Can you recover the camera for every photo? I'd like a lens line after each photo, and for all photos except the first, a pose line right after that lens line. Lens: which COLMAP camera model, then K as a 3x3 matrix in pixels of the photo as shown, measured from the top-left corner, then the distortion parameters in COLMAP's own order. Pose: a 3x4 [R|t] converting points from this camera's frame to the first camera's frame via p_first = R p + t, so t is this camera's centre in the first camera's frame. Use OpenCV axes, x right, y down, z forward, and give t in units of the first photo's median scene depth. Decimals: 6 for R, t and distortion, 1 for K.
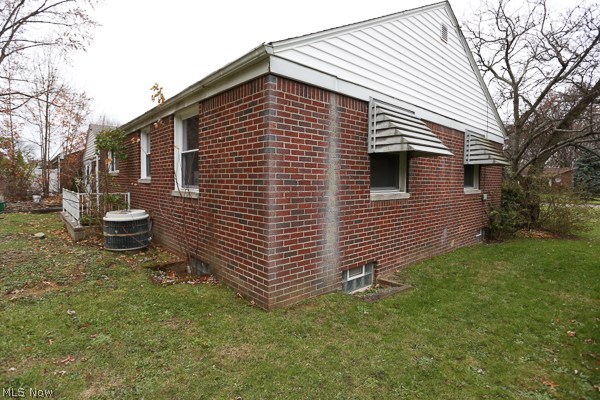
lens RADIAL K [[307.9, 0, 300.0], [0, 307.9, 200.0], [0, 0, 1]] dist [-0.000495, 0.000180]
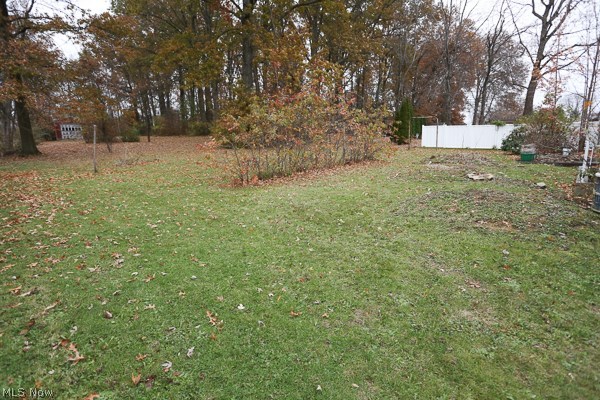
lens RADIAL K [[292.1, 0, 300.0], [0, 292.1, 200.0], [0, 0, 1]] dist [-0.016742, 0.000463]
pose [[0.098109, 0.191922, -0.976494, 0.138375], [-0.034944, 0.981287, 0.189353, 0.014734], [0.994562, 0.015546, 0.102979, 0.158945]]
